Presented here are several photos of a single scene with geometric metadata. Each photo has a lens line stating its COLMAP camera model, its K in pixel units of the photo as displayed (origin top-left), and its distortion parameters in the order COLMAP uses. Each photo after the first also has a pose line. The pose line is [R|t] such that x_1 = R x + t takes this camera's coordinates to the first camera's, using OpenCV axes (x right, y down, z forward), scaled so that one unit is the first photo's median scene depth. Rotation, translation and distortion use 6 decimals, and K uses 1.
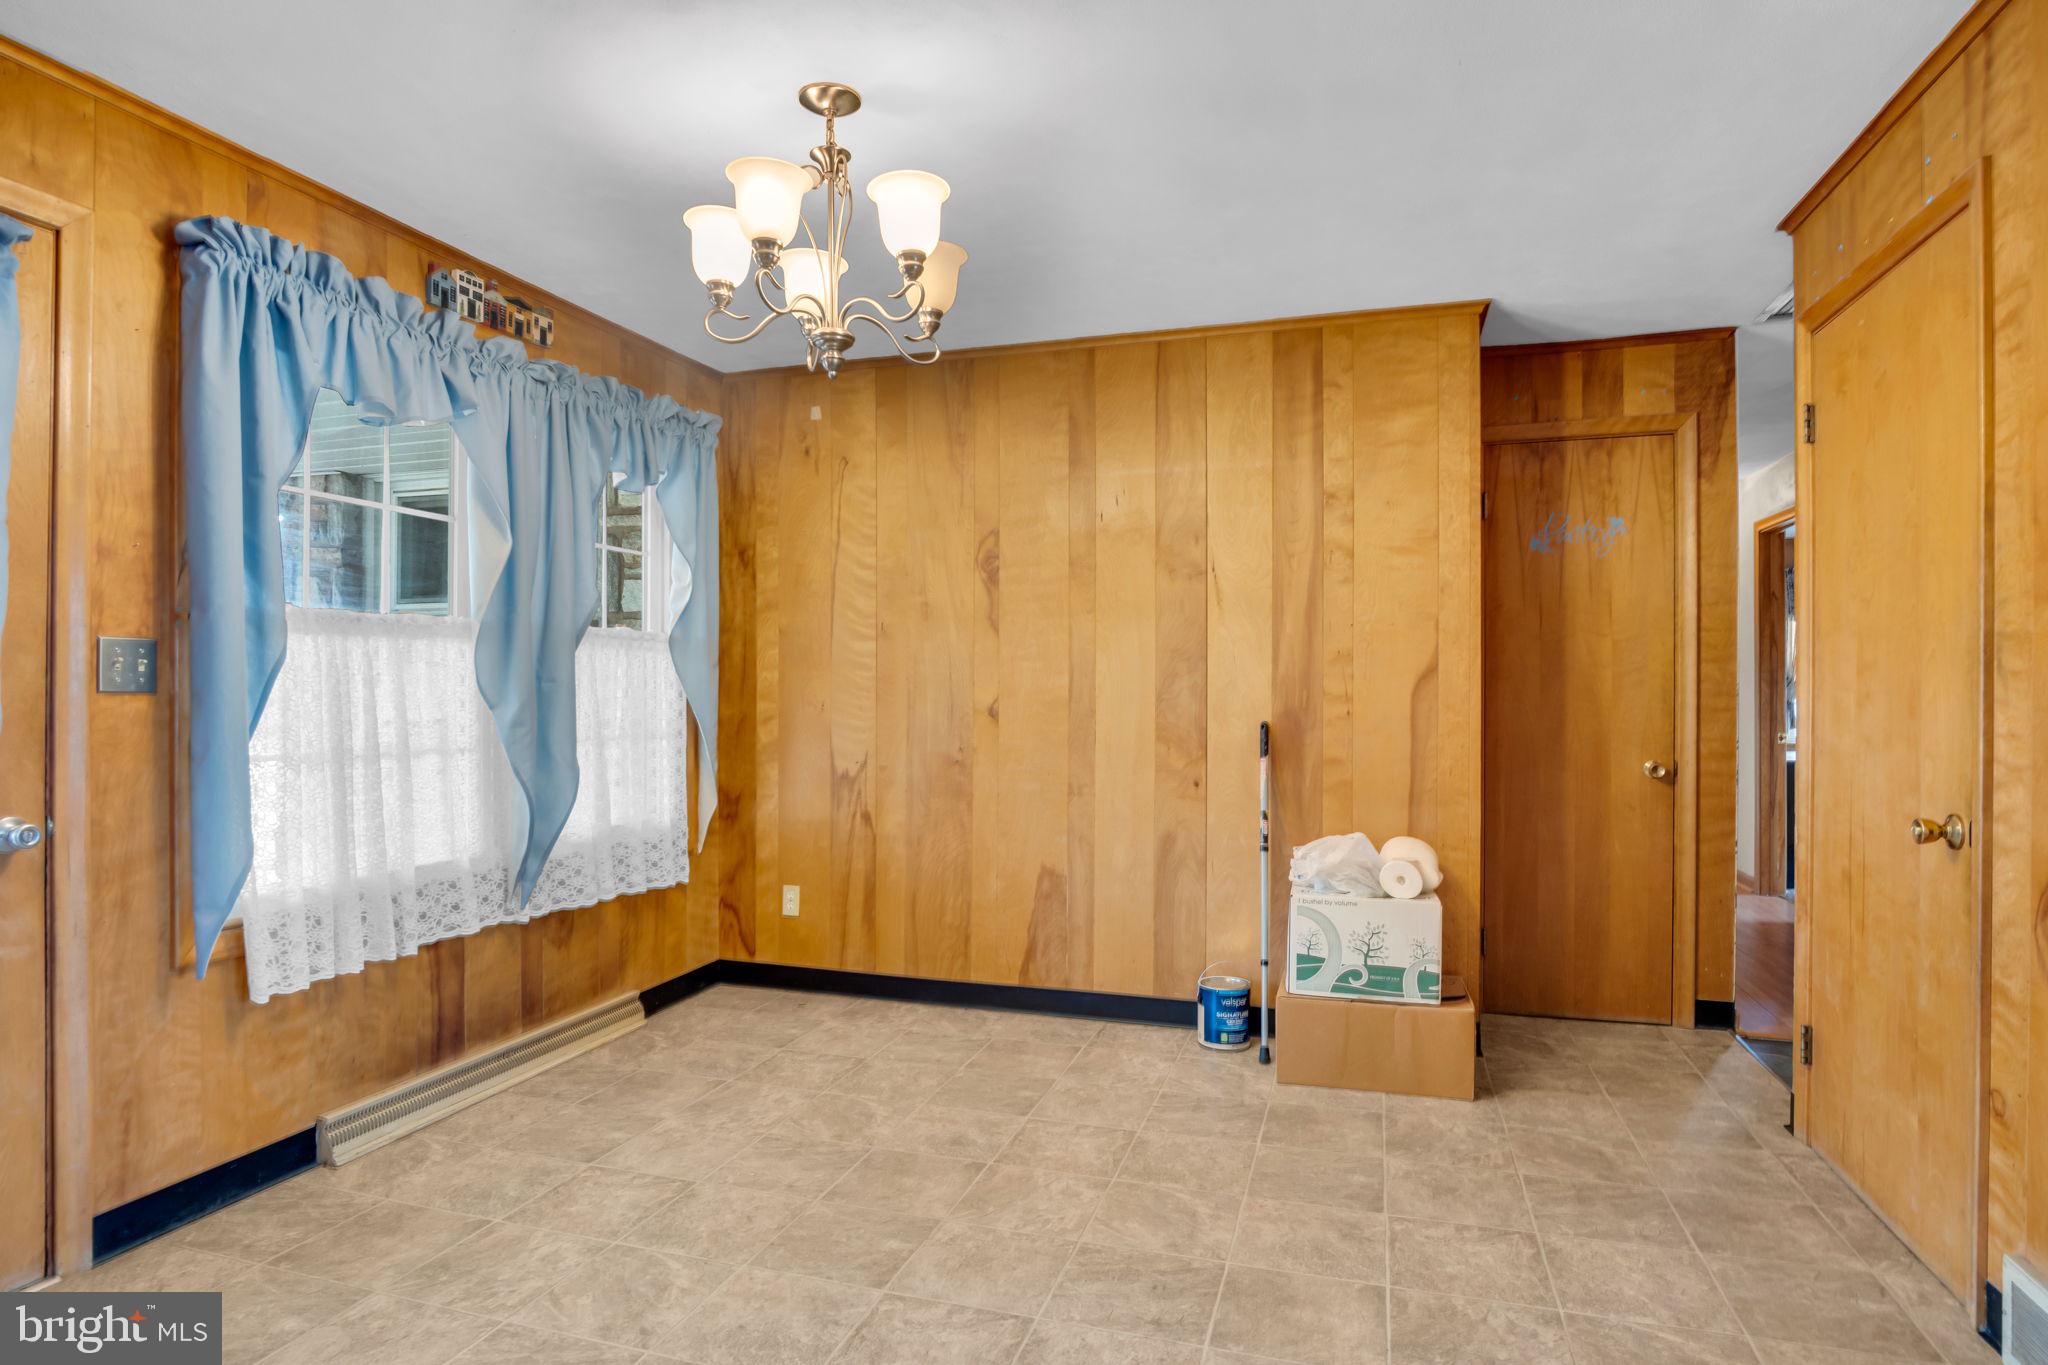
lens RADIAL K [[1121.5, 0, 1007.6], [0, 1121.5, 682.7], [0, 0, 1]] dist [-0.030132, 0.005402]
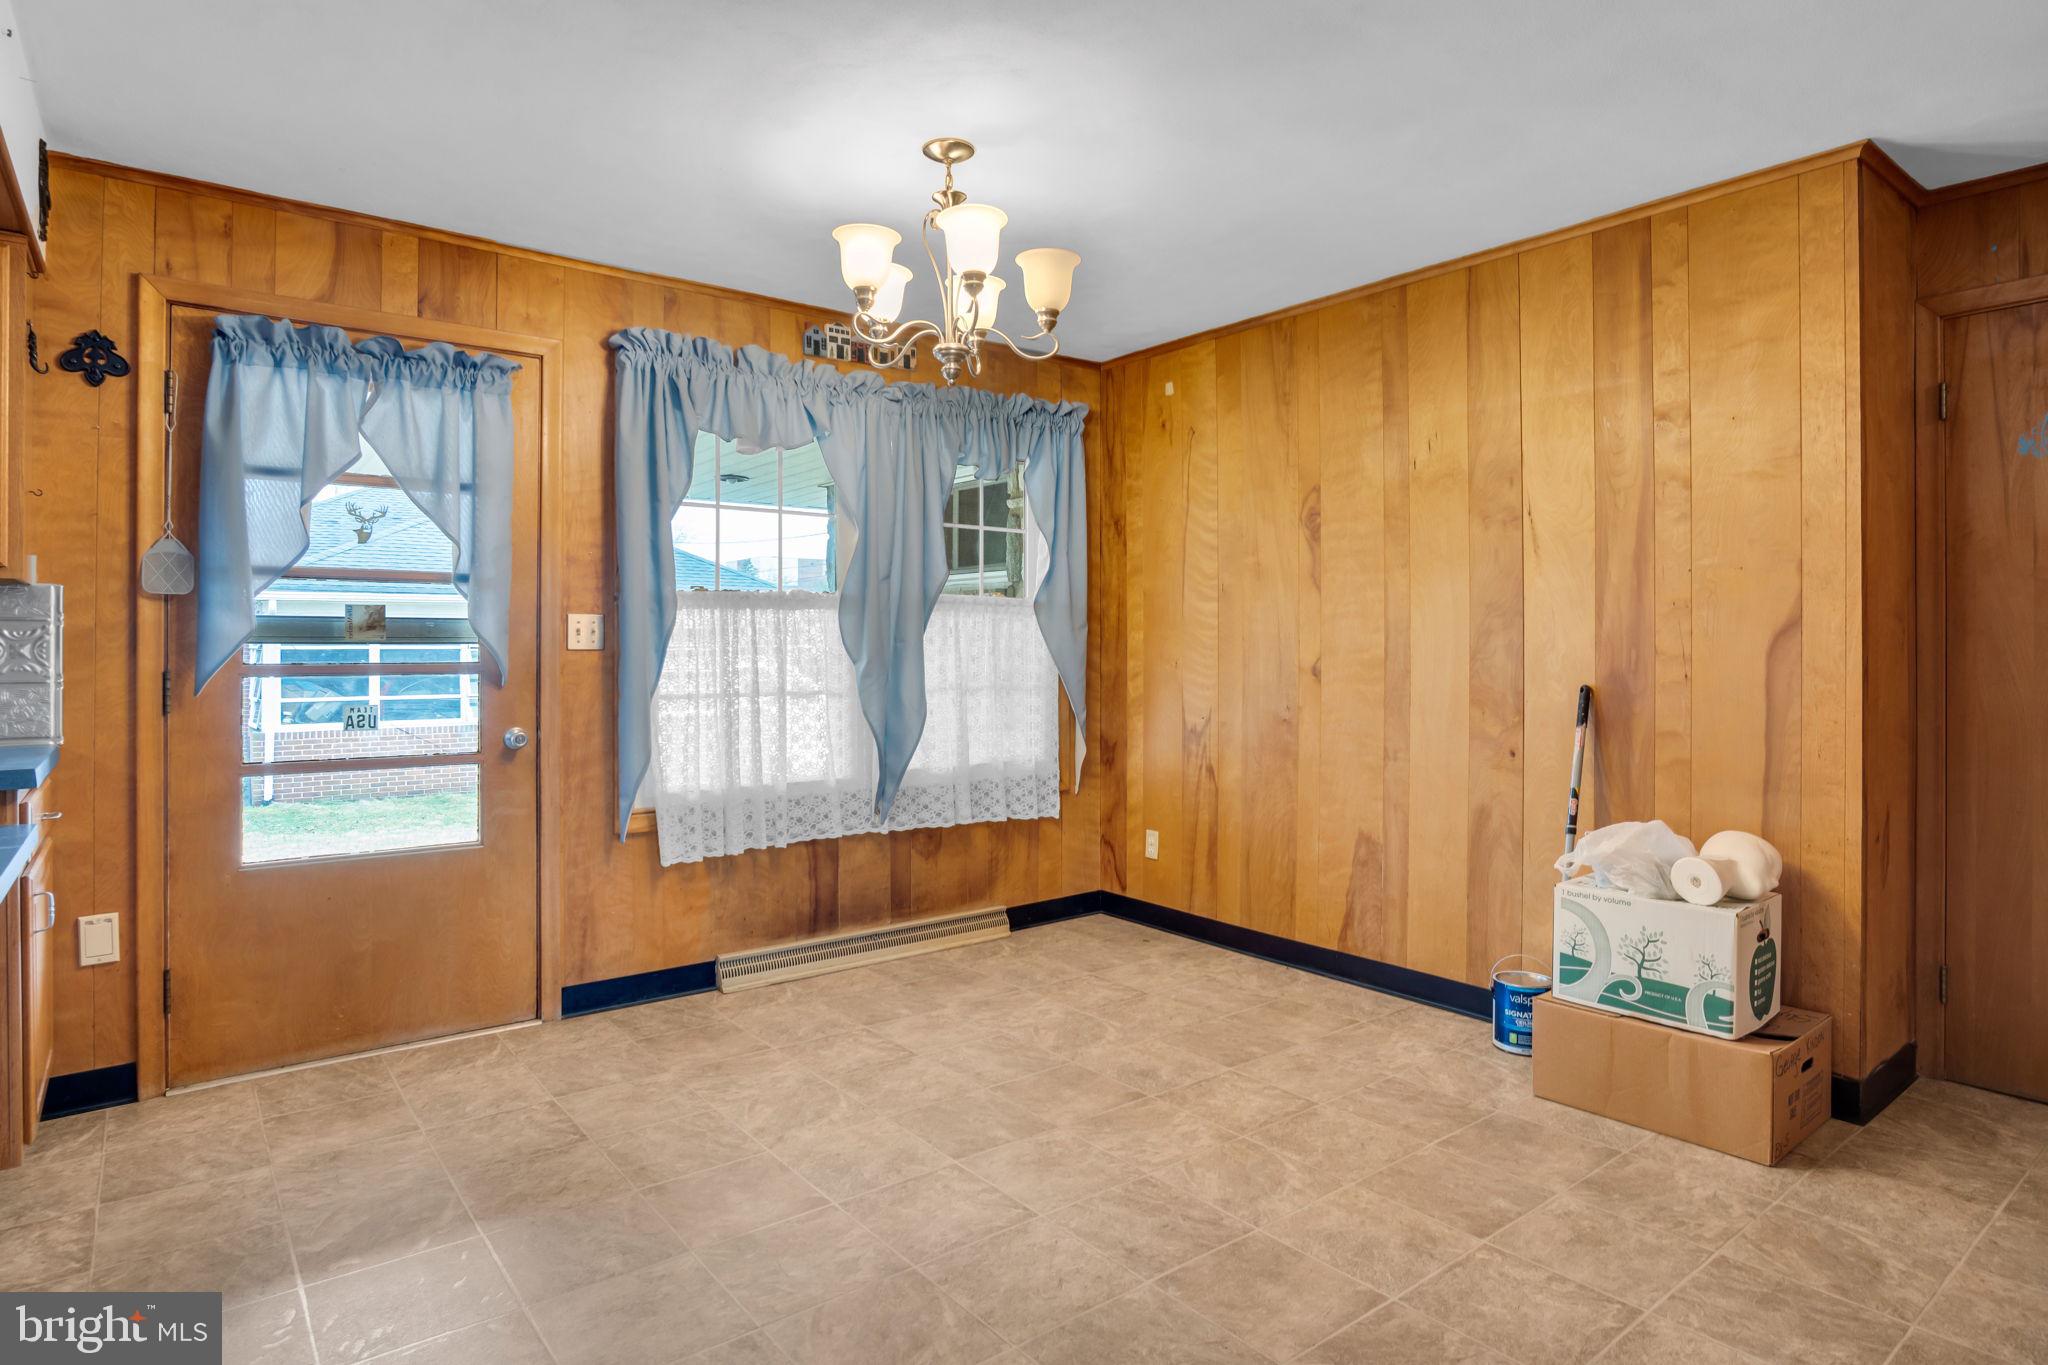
lens RADIAL K [[1121.5, 0, 990.9], [0, 1121.5, 637.4], [0, 0, 1]] dist [-0.030132, 0.005402]
pose [[0.820305, -0.004758, -0.571906, 0.350722], [0.003351, 0.999988, -0.003514, -0.000825], [0.571916, 0.000966, 0.820312, 0.033263]]
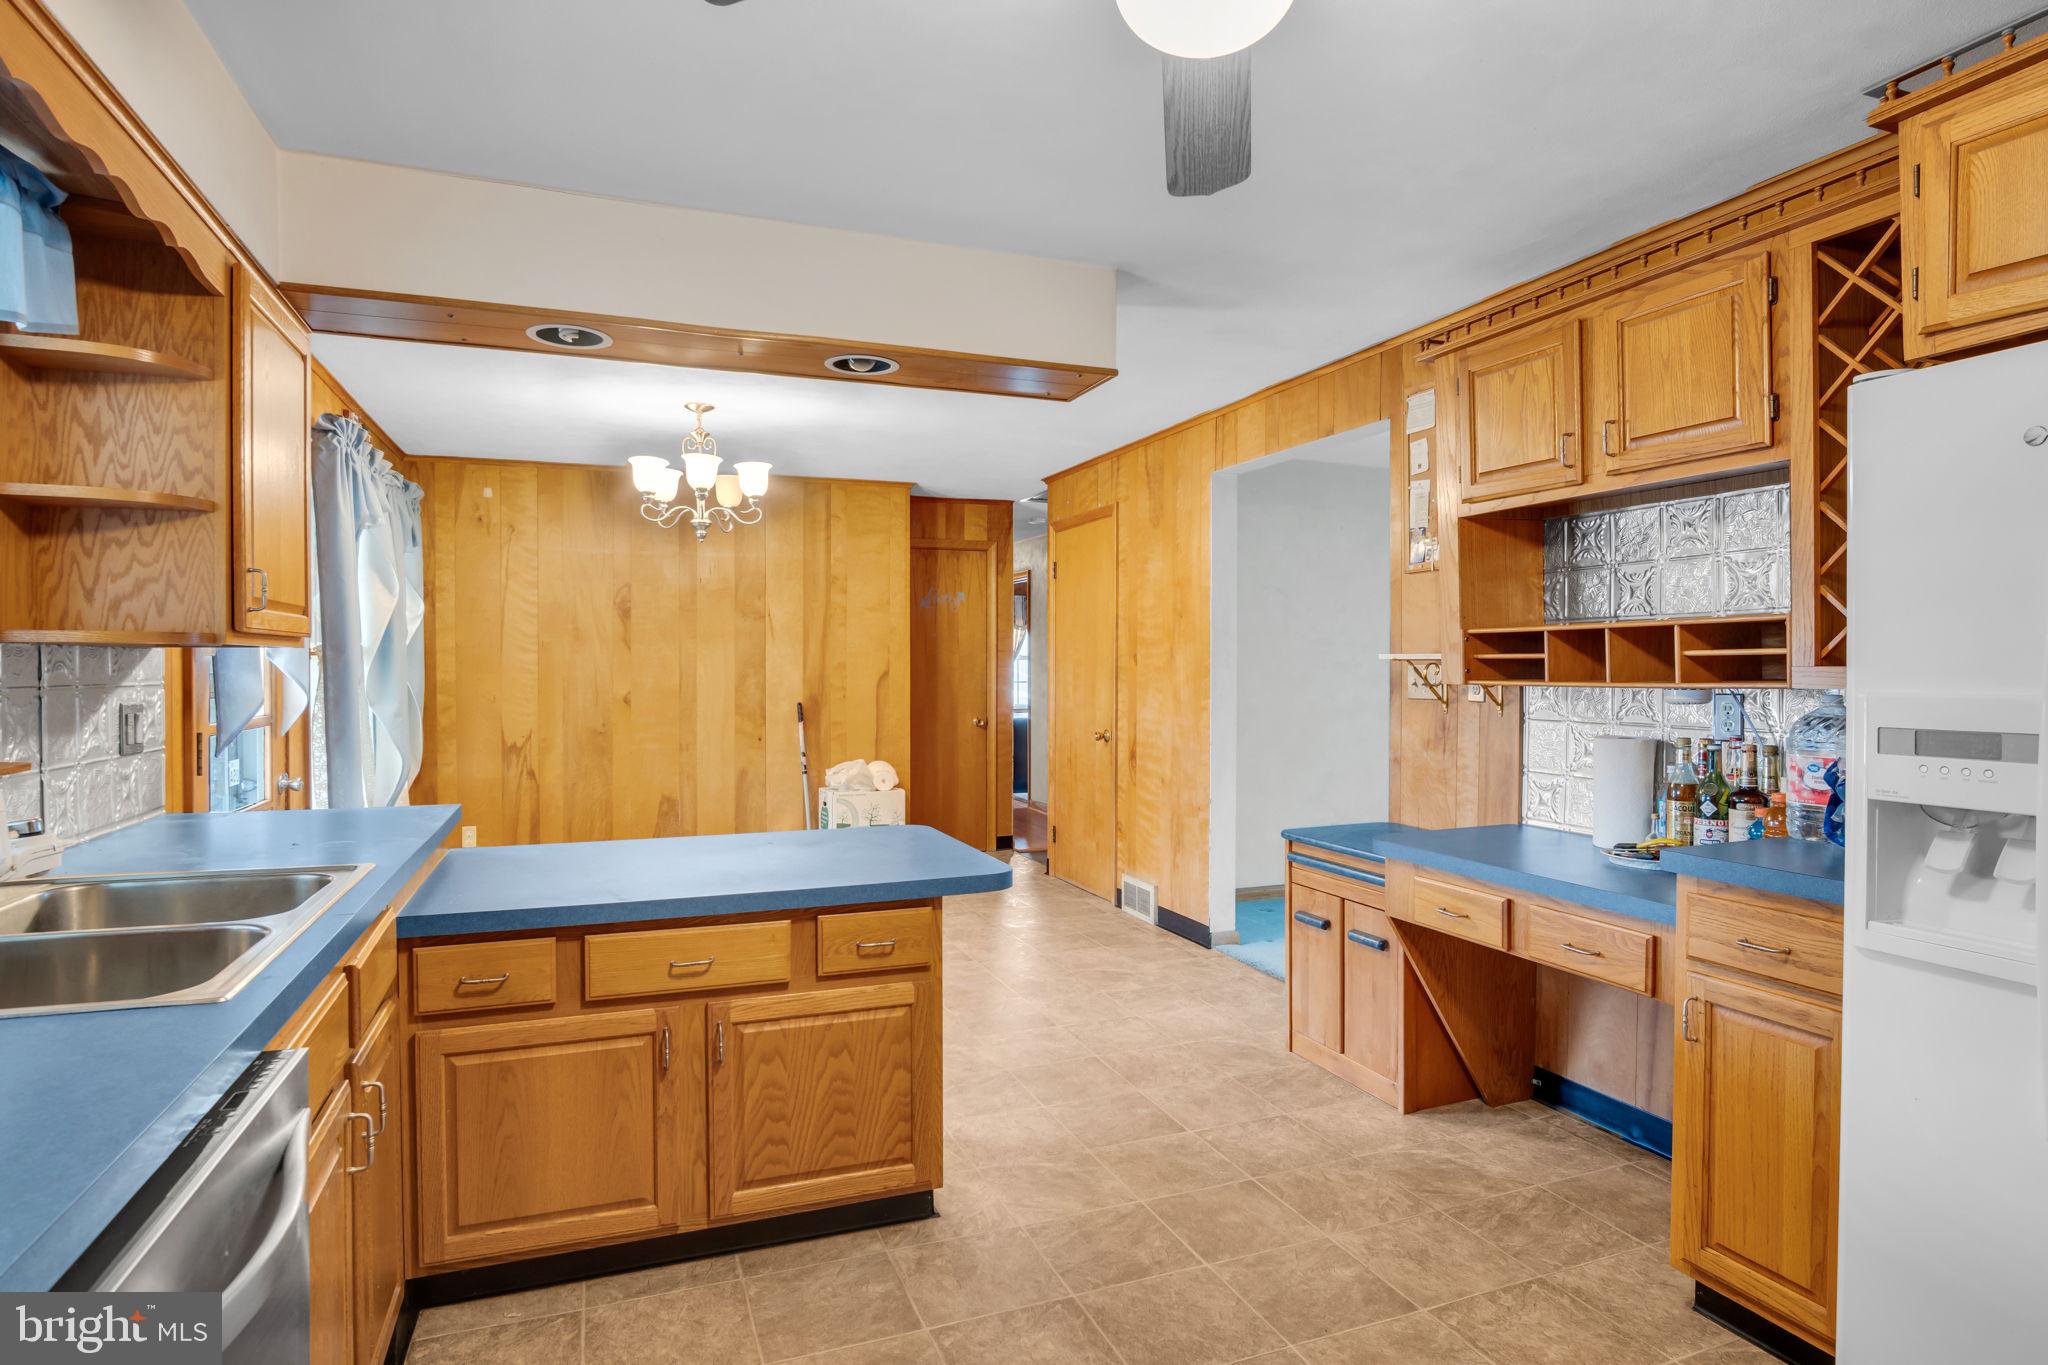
lens RADIAL K [[1121.5, 0, 1003.9], [0, 1121.5, 676.6], [0, 0, 1]] dist [-0.030132, 0.005402]
pose [[0.793278, -0.010088, 0.608777, -0.605652], [0.000236, 0.999868, 0.016262, -0.035400], [-0.608860, -0.012756, 0.793175, -0.617621]]
